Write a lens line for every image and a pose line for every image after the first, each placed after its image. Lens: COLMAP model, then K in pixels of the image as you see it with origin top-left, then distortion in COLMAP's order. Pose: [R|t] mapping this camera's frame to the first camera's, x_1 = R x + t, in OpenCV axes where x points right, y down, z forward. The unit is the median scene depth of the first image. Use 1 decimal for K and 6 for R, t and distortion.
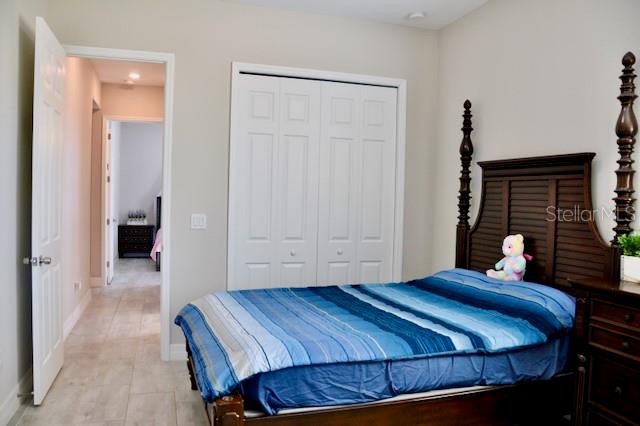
lens RADIAL K [[508.8, 0, 320.0], [0, 508.8, 213.0], [0, 0, 1]] dist [-0.093464, 0.001713]
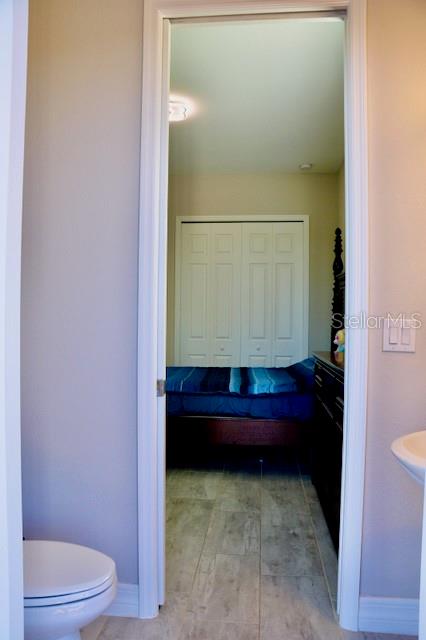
lens RADIAL K [[508.8, 0, 213.0], [0, 508.8, 320.0], [0, 0, 1]] dist [-0.093464, 0.001713]
pose [[0.911305, -0.015902, -0.411425, 0.526349], [-0.004182, 0.998845, -0.047869, 0.072686], [0.411711, 0.045344, 0.910186, -0.290663]]
